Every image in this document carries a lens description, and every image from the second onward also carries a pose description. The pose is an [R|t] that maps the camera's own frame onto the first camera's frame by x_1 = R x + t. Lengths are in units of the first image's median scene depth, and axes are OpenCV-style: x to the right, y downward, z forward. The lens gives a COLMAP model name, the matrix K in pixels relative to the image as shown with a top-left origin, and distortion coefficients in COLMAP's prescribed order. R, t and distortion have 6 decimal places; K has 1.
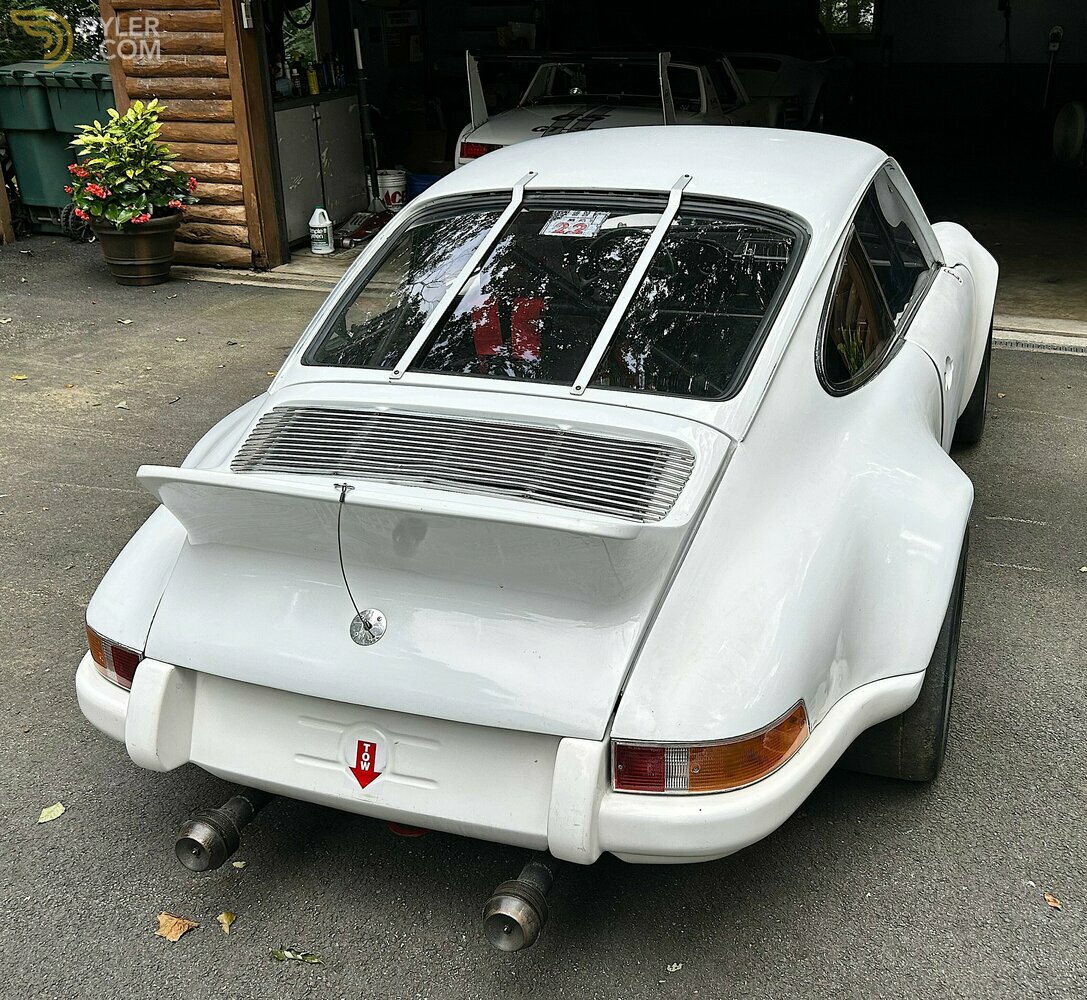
lens RADIAL K [[1226.8, 0, 573.3], [0, 1226.8, 516.2], [0, 0, 1]] dist [0.021479, 0.000000]
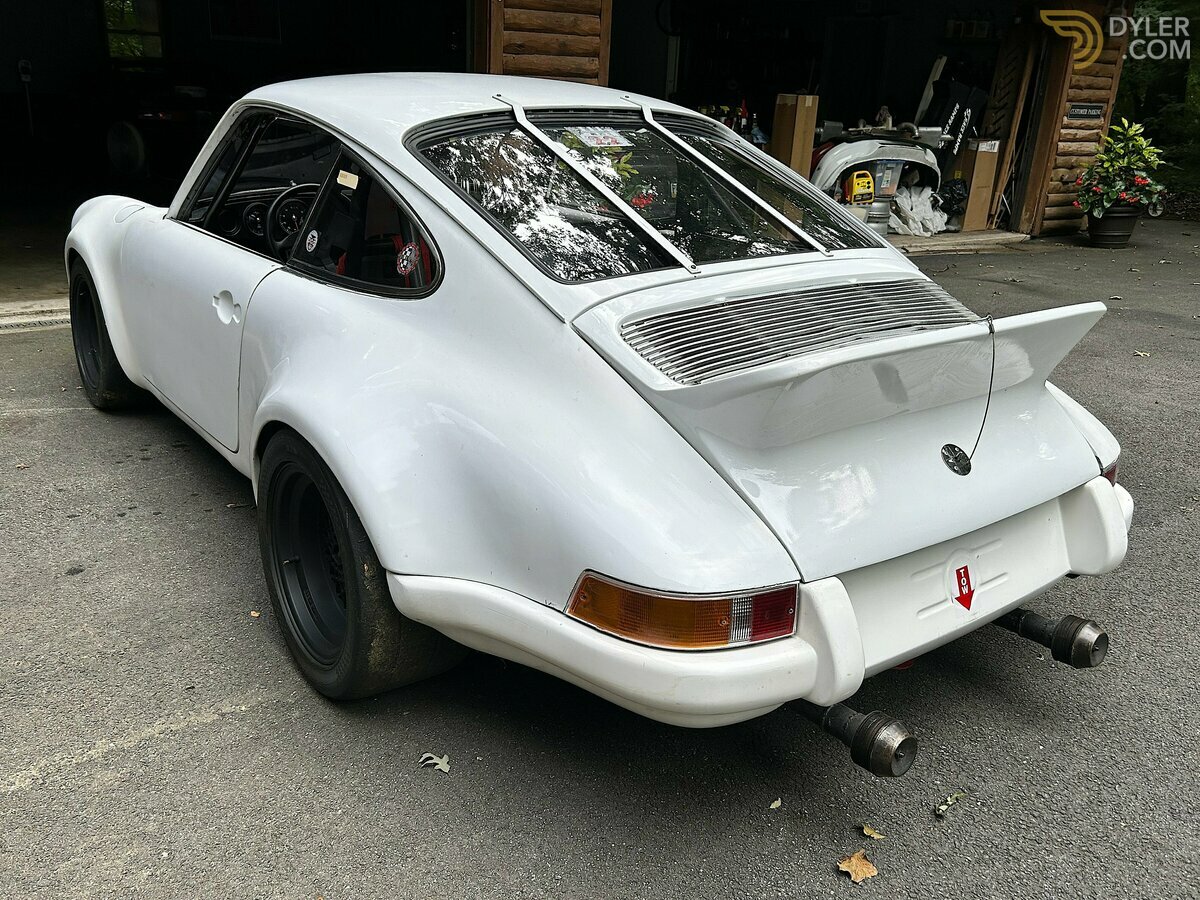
lens RADIAL K [[1053.9, 0, 607.1], [0, 1053.9, 448.0], [0, 0, 1]] dist [0.049863, -0.039462]
pose [[0.538716, -0.248607, 0.804972, -0.315783], [0.292510, 0.951226, 0.098018, -0.028882], [-0.790078, 0.182658, 0.585160, 0.205723]]
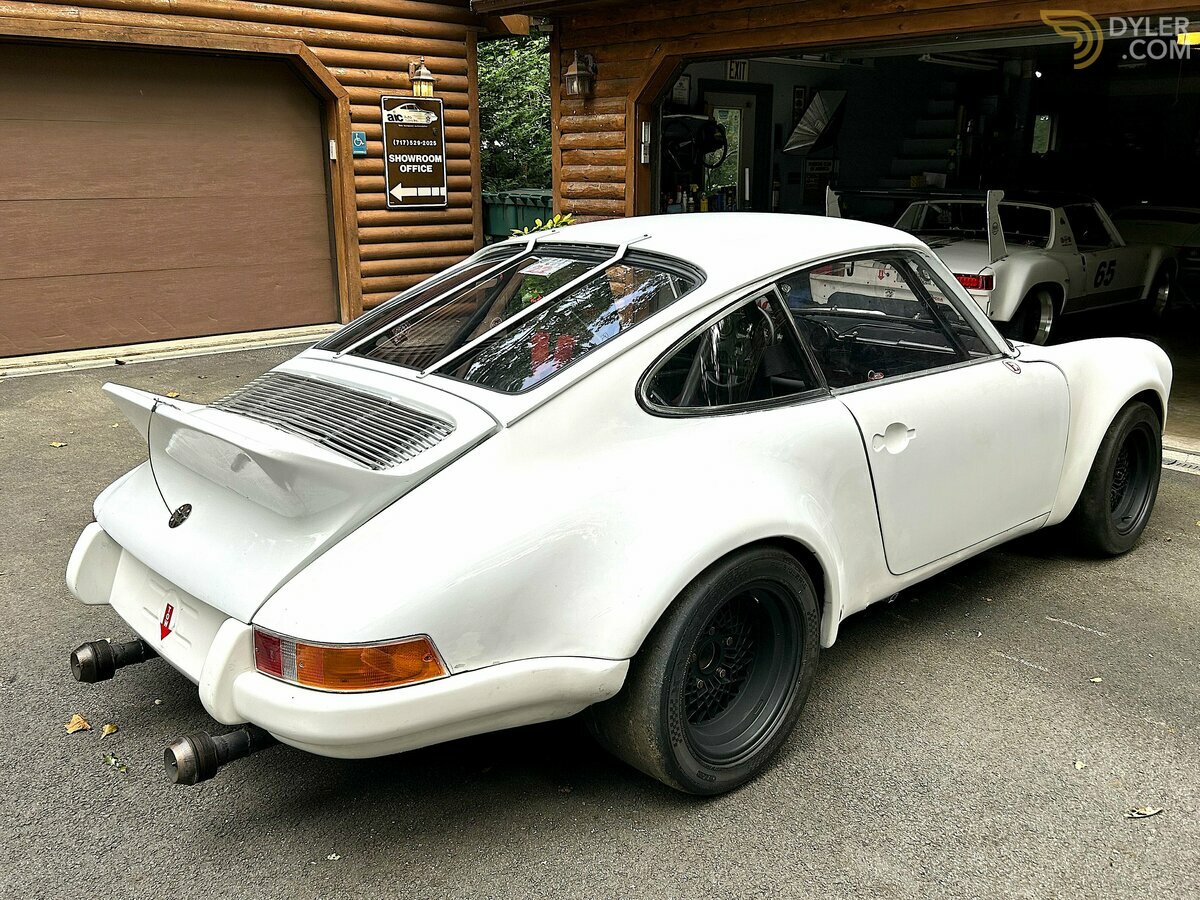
lens RADIAL K [[1053.9, 0, 594.4], [0, 1053.9, 453.6], [0, 0, 1]] dist [0.049863, -0.039462]
pose [[0.888574, 0.137204, -0.437734, 0.211672], [-0.197180, 0.975812, -0.094404, 0.013313], [0.414193, 0.170197, 0.894135, 0.045013]]
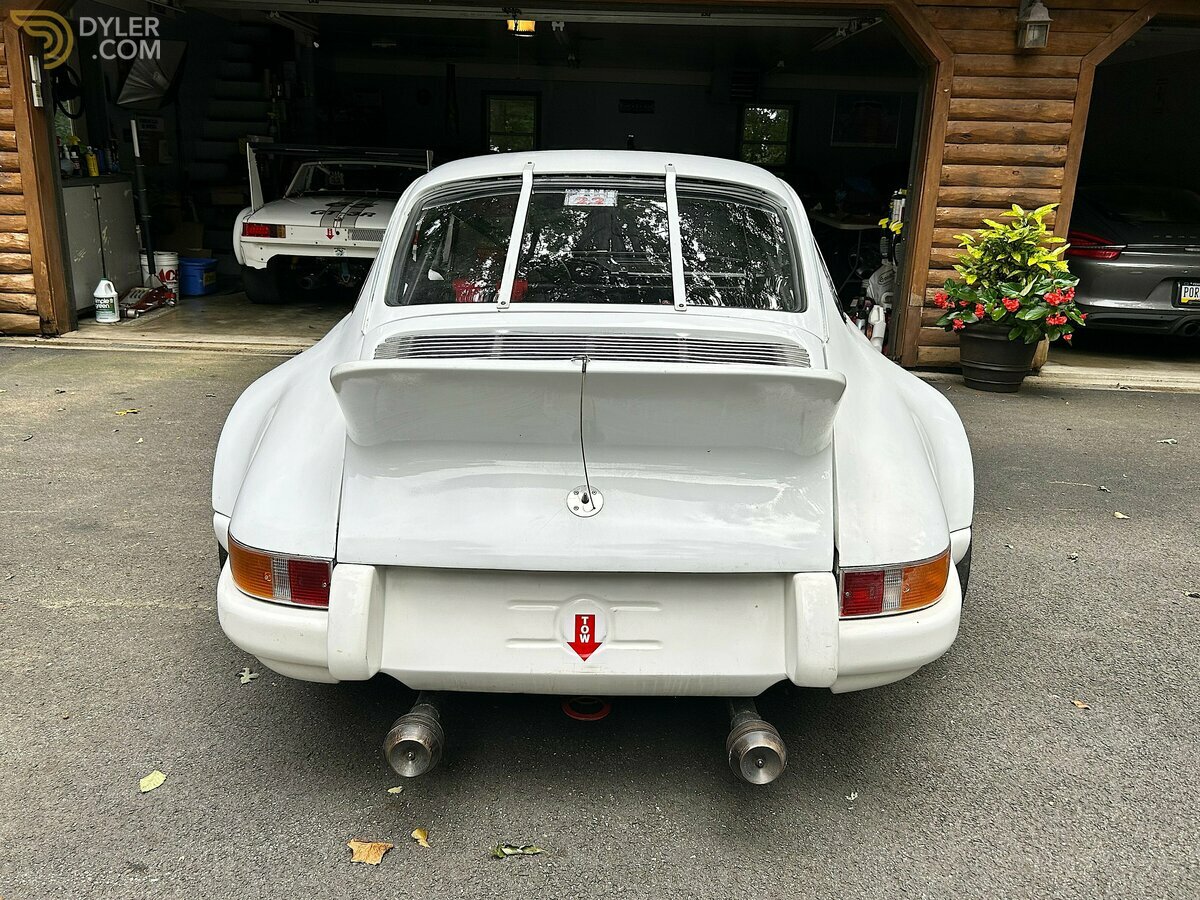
lens RADIAL K [[1053.9, 0, 597.7], [0, 1053.9, 444.7], [0, 0, 1]] dist [0.049863, -0.039462]
pose [[0.940569, -0.052114, 0.335580, -0.135546], [0.098764, 0.987420, -0.123477, 0.045930], [-0.324923, 0.149282, 0.933884, 0.041309]]
